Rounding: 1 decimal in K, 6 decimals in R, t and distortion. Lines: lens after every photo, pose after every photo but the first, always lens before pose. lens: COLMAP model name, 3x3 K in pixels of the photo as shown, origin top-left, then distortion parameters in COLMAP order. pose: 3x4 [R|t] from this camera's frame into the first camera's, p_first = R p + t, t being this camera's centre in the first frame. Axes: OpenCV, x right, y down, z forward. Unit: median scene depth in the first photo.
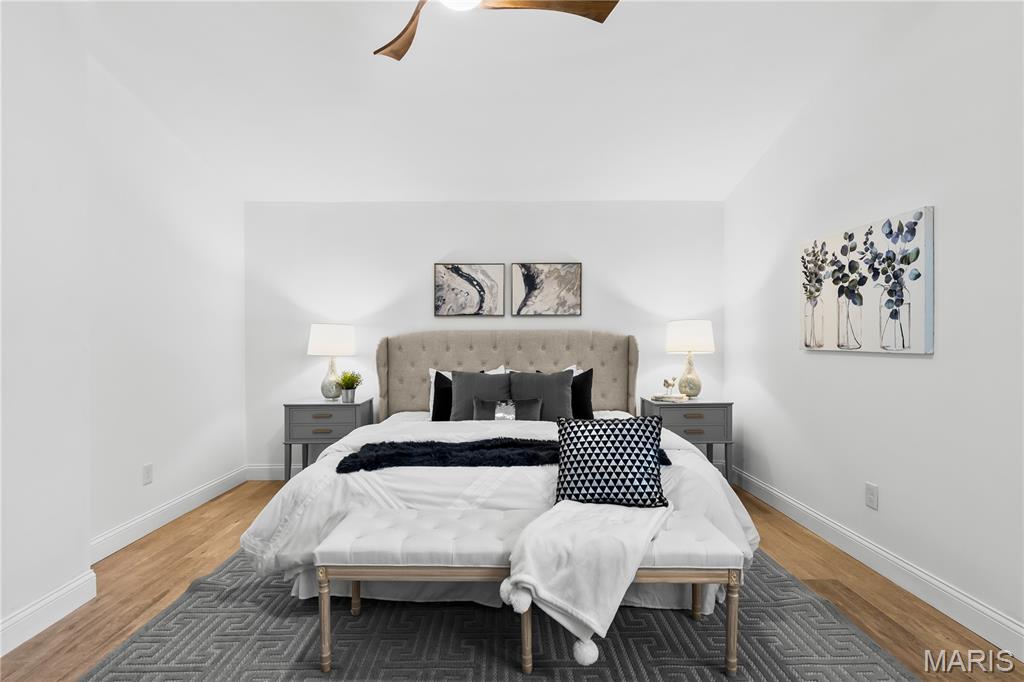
lens RADIAL K [[471.4, 0, 510.2], [0, 471.4, 341.7], [0, 0, 1]] dist [0.002191, 0.000663]
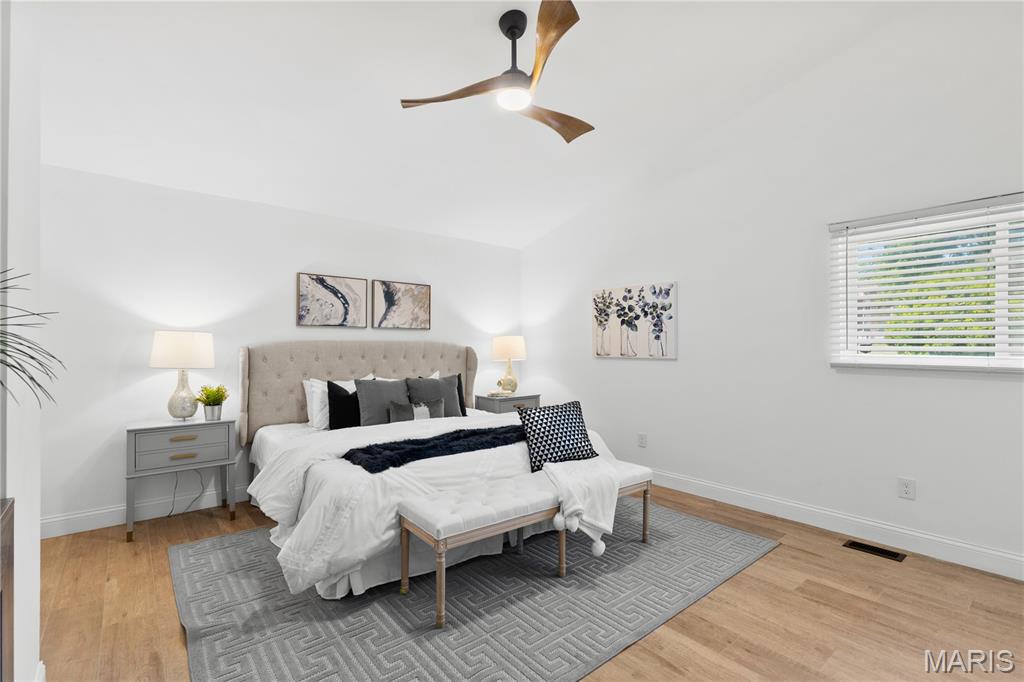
lens RADIAL K [[471.4, 0, 472.9], [0, 471.4, 343.4], [0, 0, 1]] dist [0.002191, 0.000663]
pose [[0.791125, 0.010020, 0.611573, -0.715956], [-0.001685, 0.999898, -0.014202, -0.006067], [-0.611653, 0.010205, 0.791061, -0.005382]]
